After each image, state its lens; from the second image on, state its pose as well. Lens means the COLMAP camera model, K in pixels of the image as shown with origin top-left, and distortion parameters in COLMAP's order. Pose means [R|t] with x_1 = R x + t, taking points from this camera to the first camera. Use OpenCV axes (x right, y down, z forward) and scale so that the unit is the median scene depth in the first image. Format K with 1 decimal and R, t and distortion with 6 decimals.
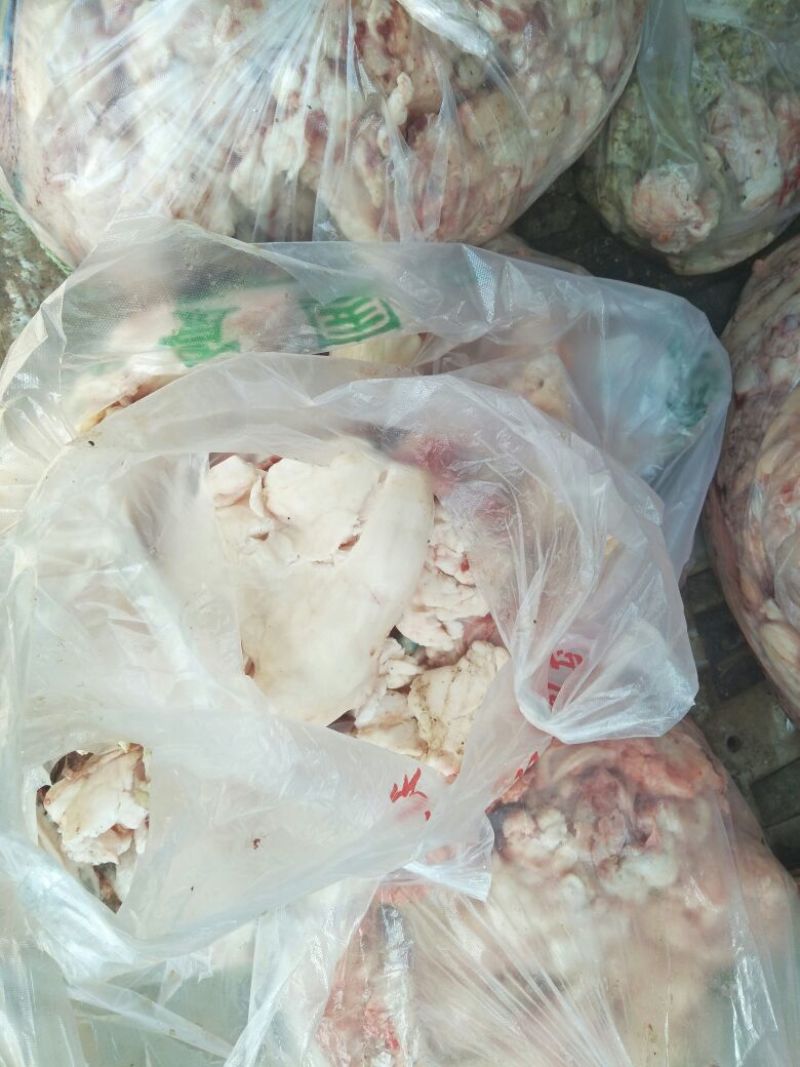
lens RADIAL K [[804.1, 0, 400.0], [0, 804.1, 533.5], [0, 0, 1]] dist [0.008255, -0.032356]
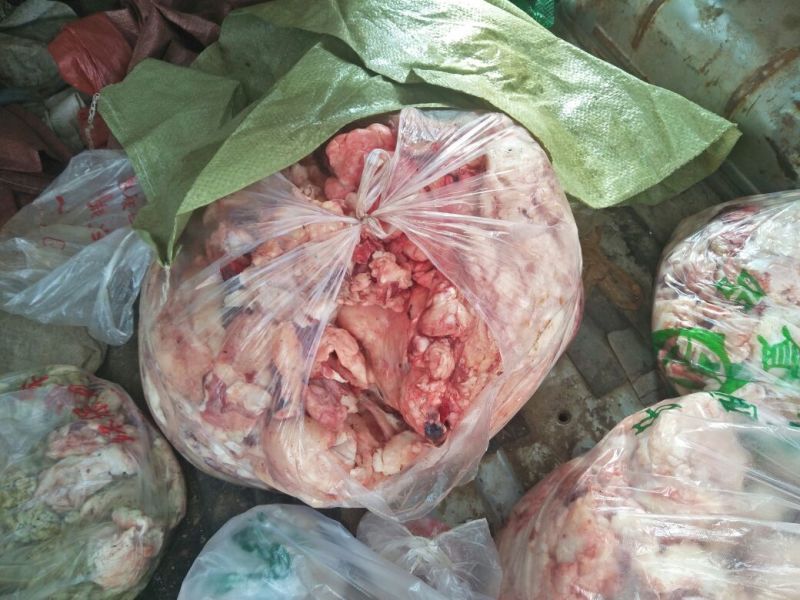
lens RADIAL K [[602.9, 0, 400.0], [0, 602.9, 300.0], [0, 0, 1]] dist [0.008255, -0.032356]
pose [[-0.060150, -0.967350, 0.246204, 0.516712], [0.994205, -0.080075, -0.071728, 0.126522], [0.089101, 0.240463, 0.966560, 0.059243]]
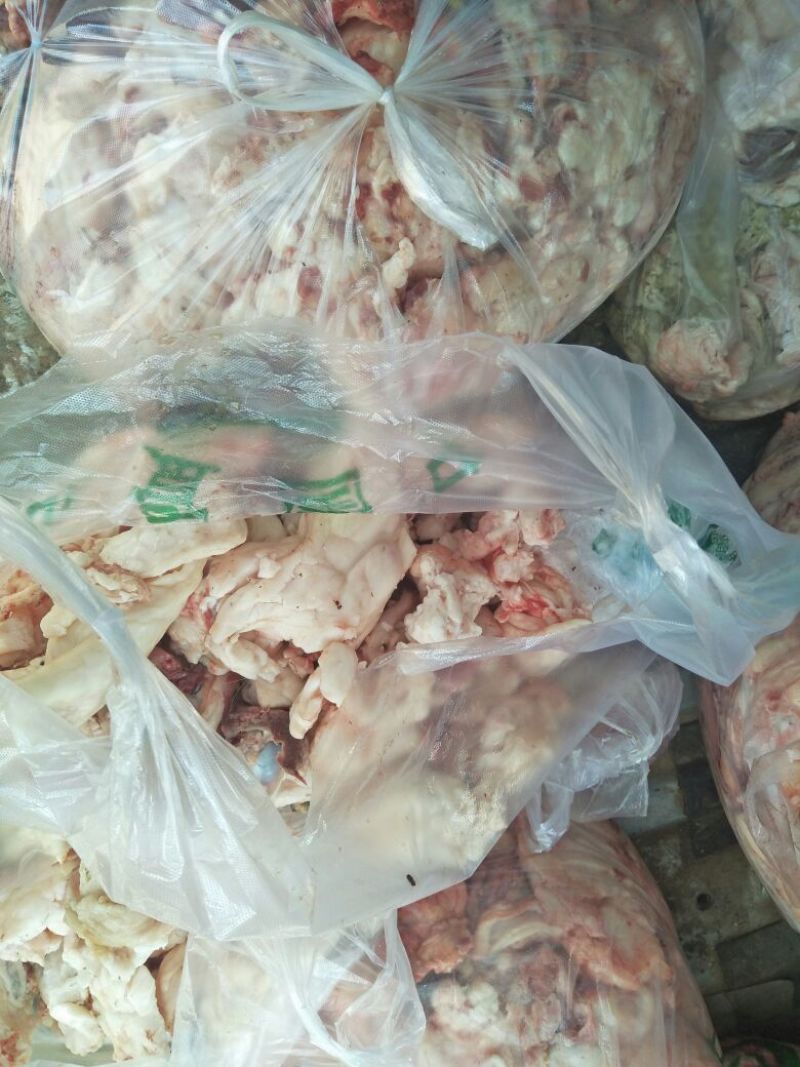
lens RADIAL K [[804.1, 0, 400.0], [0, 804.1, 533.5], [0, 0, 1]] dist [0.008255, -0.032356]
pose [[0.991047, 0.123883, -0.049798, 0.069830], [-0.123564, 0.992292, 0.009444, -0.188955], [0.050584, -0.003206, 0.998715, 0.041327]]
